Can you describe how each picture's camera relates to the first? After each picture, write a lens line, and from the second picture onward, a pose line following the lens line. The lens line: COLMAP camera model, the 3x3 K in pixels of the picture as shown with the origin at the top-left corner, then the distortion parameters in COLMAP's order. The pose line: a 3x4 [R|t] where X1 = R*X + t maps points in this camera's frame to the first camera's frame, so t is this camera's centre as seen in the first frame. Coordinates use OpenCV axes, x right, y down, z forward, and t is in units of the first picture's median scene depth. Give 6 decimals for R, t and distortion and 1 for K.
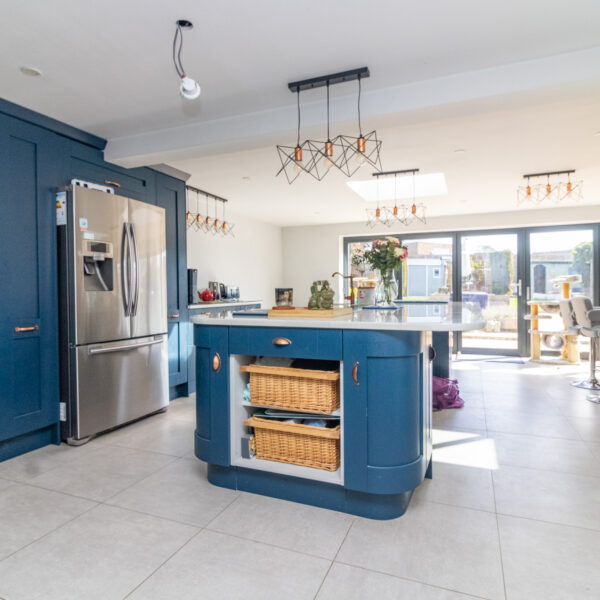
lens RADIAL K [[413.9, 0, 299.3], [0, 413.9, 299.9], [0, 0, 1]] dist [0.006974, 0.001426]
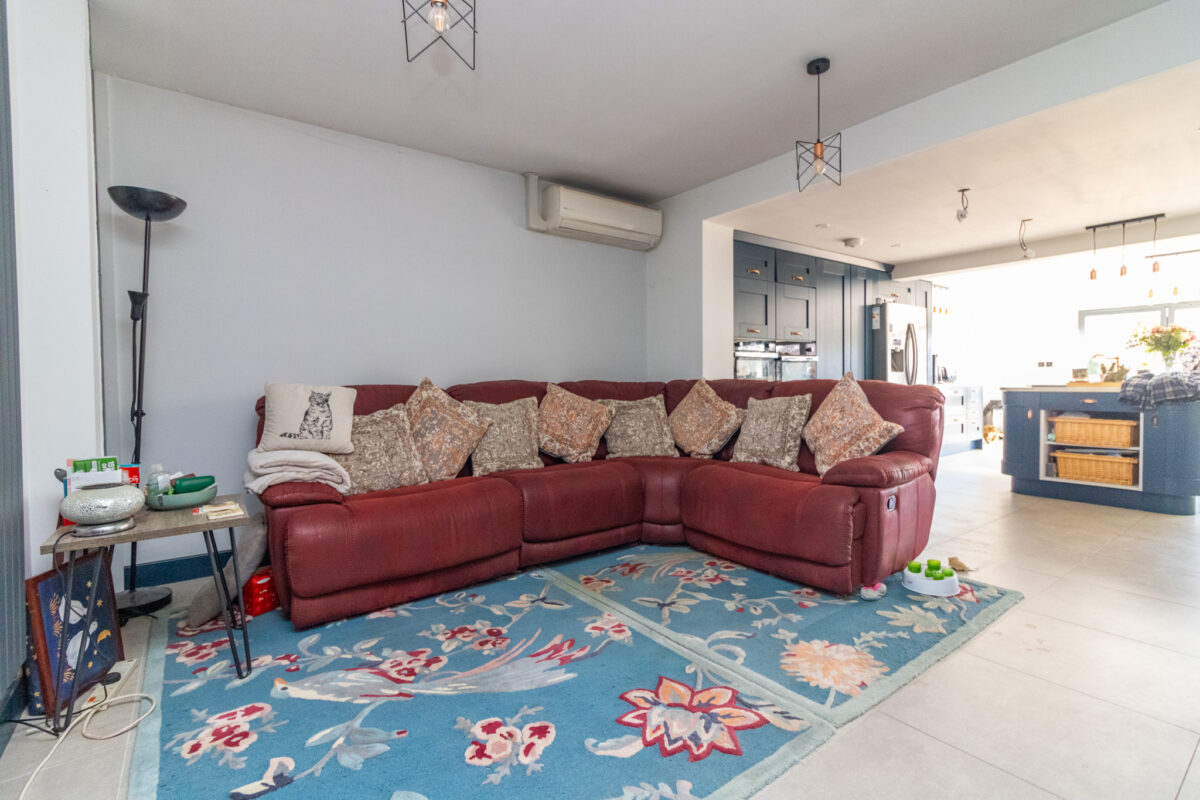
lens RADIAL K [[551.8, 0, 602.4], [0, 551.8, 393.8], [0, 0, 1]] dist [0.002343, 0.001570]
pose [[0.859978, 0.012101, -0.510188, -0.359226], [-0.007895, 0.999915, 0.010409, 0.041597], [0.510271, -0.004923, 0.860000, -1.140019]]
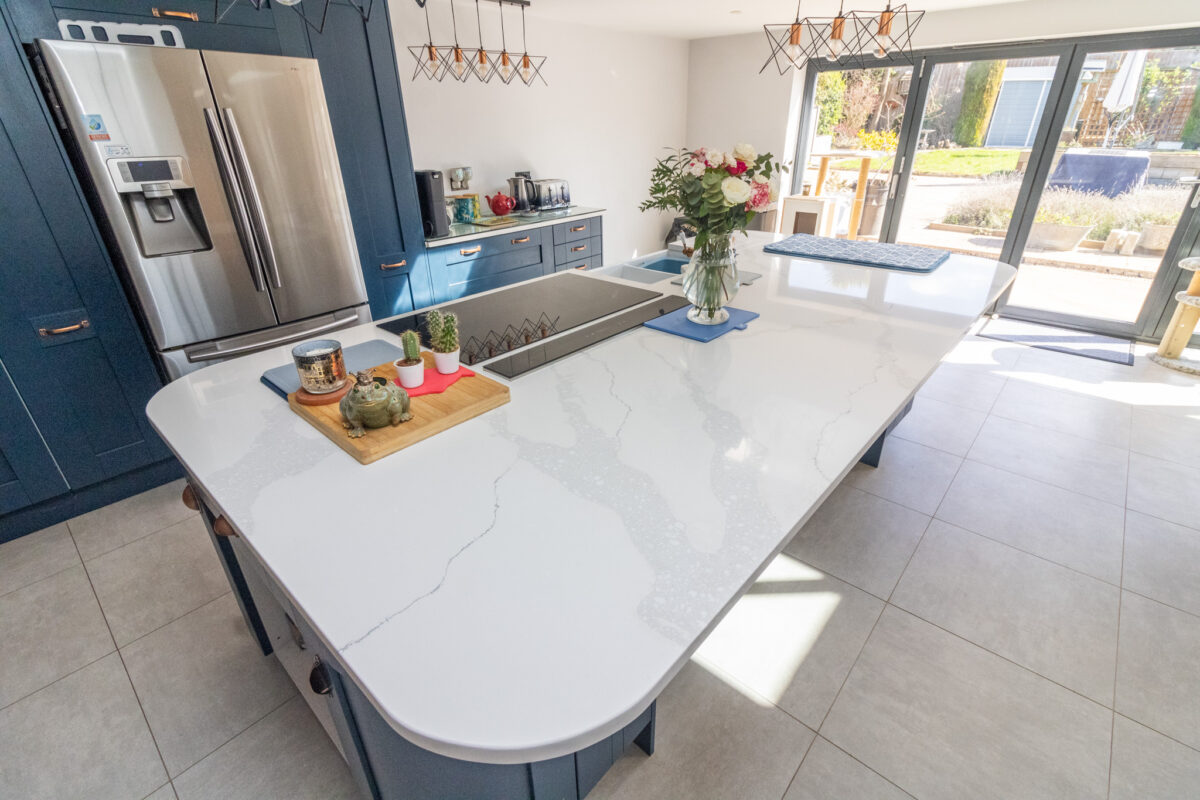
lens RADIAL K [[551.8, 0, 602.4], [0, 551.8, 393.8], [0, 0, 1]] dist [0.002343, 0.001570]
pose [[0.945469, 0.140792, -0.293711, 0.291602], [-0.002016, 0.904262, 0.426973, -0.164157], [0.325706, -0.403098, 0.855236, 0.446277]]
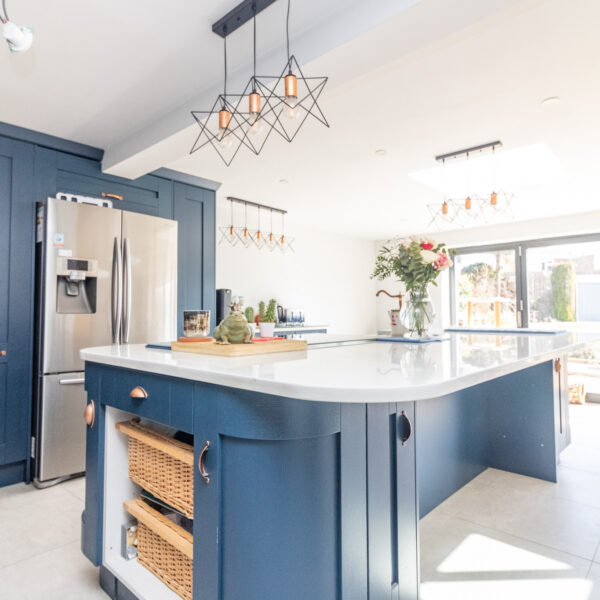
lens RADIAL K [[423.2, 0, 300.0], [0, 423.2, 300.0], [0, 0, 1]] dist [0.006444, 0.003257]
pose [[0.939906, -0.005999, -0.341381, 0.270201], [-0.012516, 0.998568, -0.052009, -0.008616], [0.341204, 0.053156, 0.938485, 0.288168]]
